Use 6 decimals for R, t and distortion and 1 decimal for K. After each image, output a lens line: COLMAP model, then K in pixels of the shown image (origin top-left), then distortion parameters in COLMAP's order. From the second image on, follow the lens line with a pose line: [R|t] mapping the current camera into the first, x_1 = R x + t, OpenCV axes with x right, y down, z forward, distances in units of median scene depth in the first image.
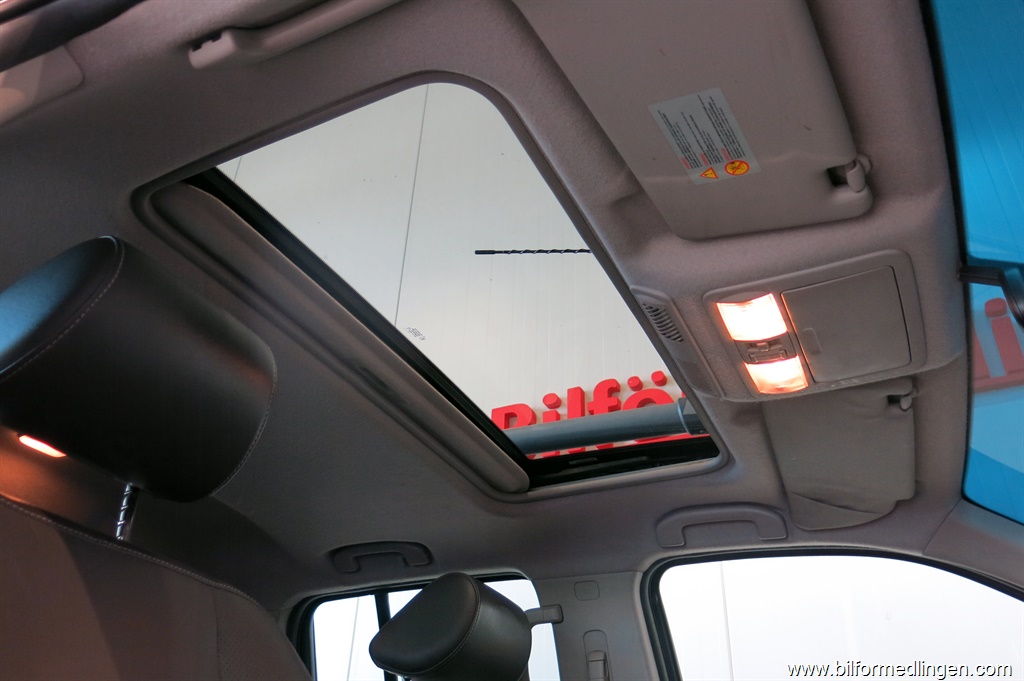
lens RADIAL K [[851.1, 0, 506.8], [0, 851.1, 341.5], [0, 0, 1]] dist [0.015805, -0.043489]
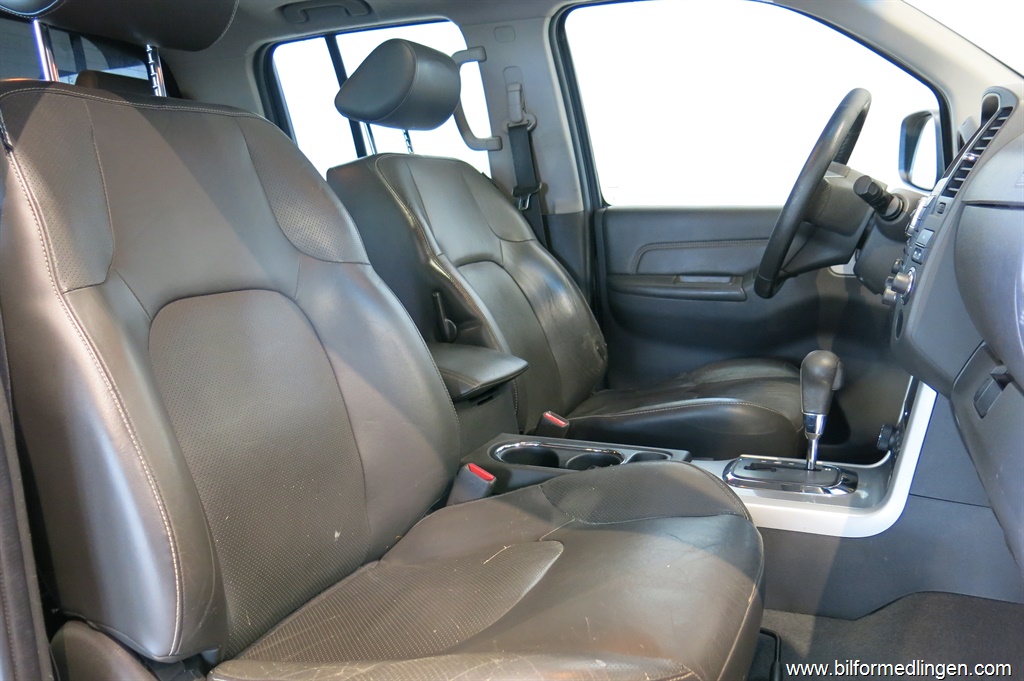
lens RADIAL K [[851.1, 0, 512.9], [0, 851.1, 339.6], [0, 0, 1]] dist [0.015805, -0.043489]
pose [[0.995787, -0.080308, 0.044266, 0.017688], [0.031510, 0.752995, 0.657272, -0.174213], [-0.086116, -0.653108, 0.752353, -0.186545]]
